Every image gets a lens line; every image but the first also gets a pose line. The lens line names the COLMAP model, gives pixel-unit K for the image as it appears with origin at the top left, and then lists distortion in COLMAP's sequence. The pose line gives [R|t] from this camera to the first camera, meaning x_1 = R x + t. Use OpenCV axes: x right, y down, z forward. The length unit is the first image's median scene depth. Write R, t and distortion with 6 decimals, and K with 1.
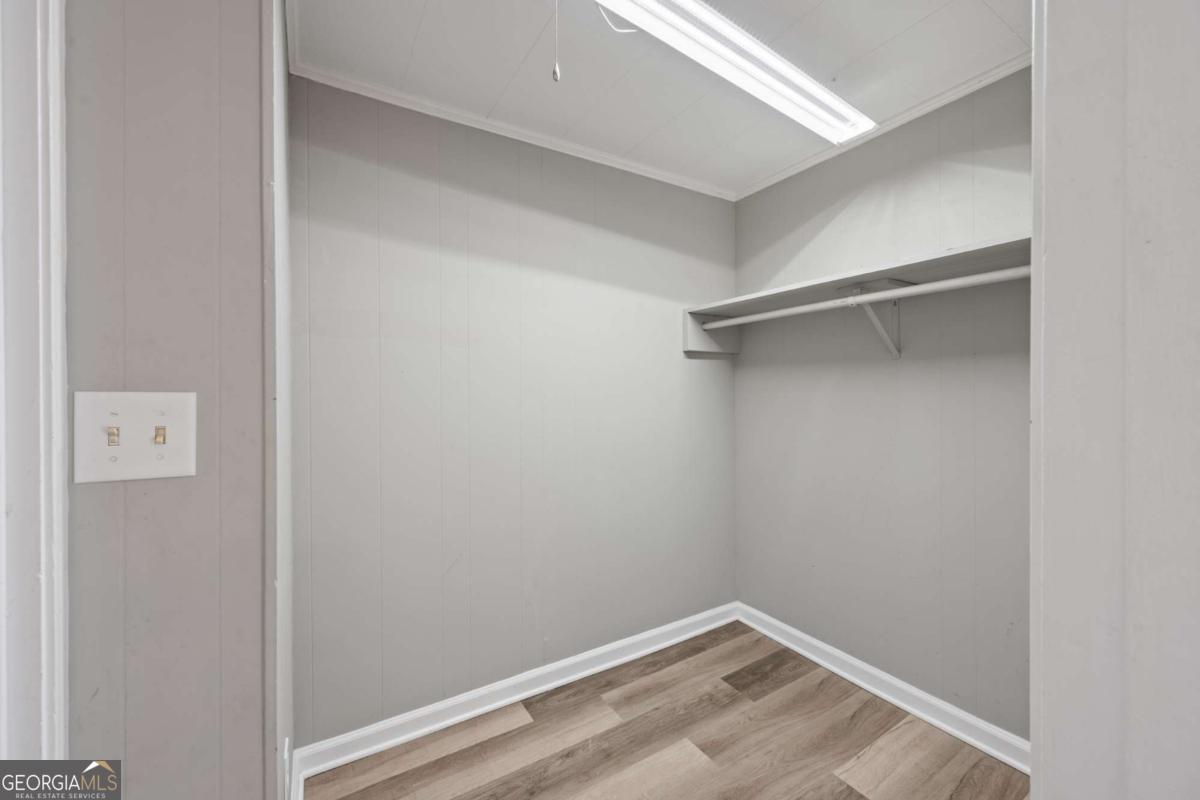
lens RADIAL K [[471.0, 0, 604.4], [0, 471.0, 397.6], [0, 0, 1]] dist [0.000794, -0.000452]
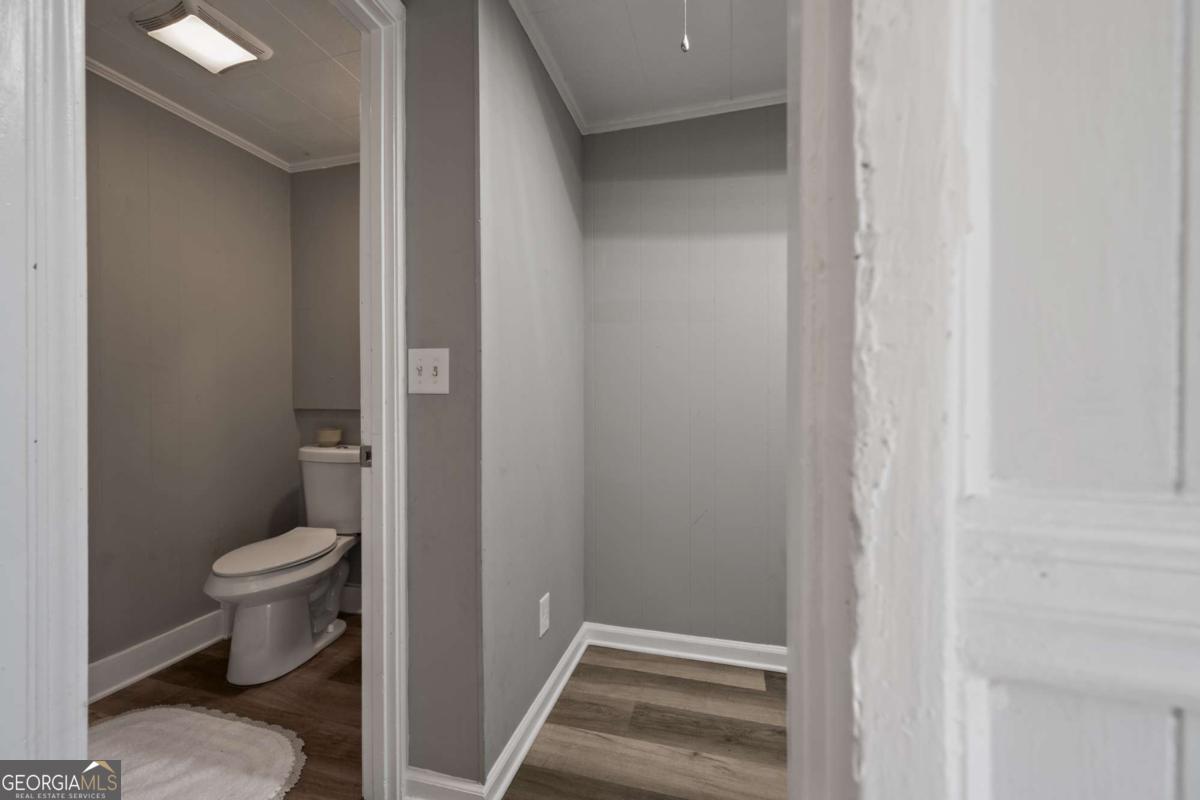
lens RADIAL K [[471.0, 0, 599.8], [0, 471.0, 399.4], [0, 0, 1]] dist [0.000794, -0.000452]
pose [[0.682643, 0.008620, -0.730701, 0.386419], [-0.001929, 0.999948, 0.009994, 0.075449], [0.730749, -0.005413, 0.682624, 0.083949]]
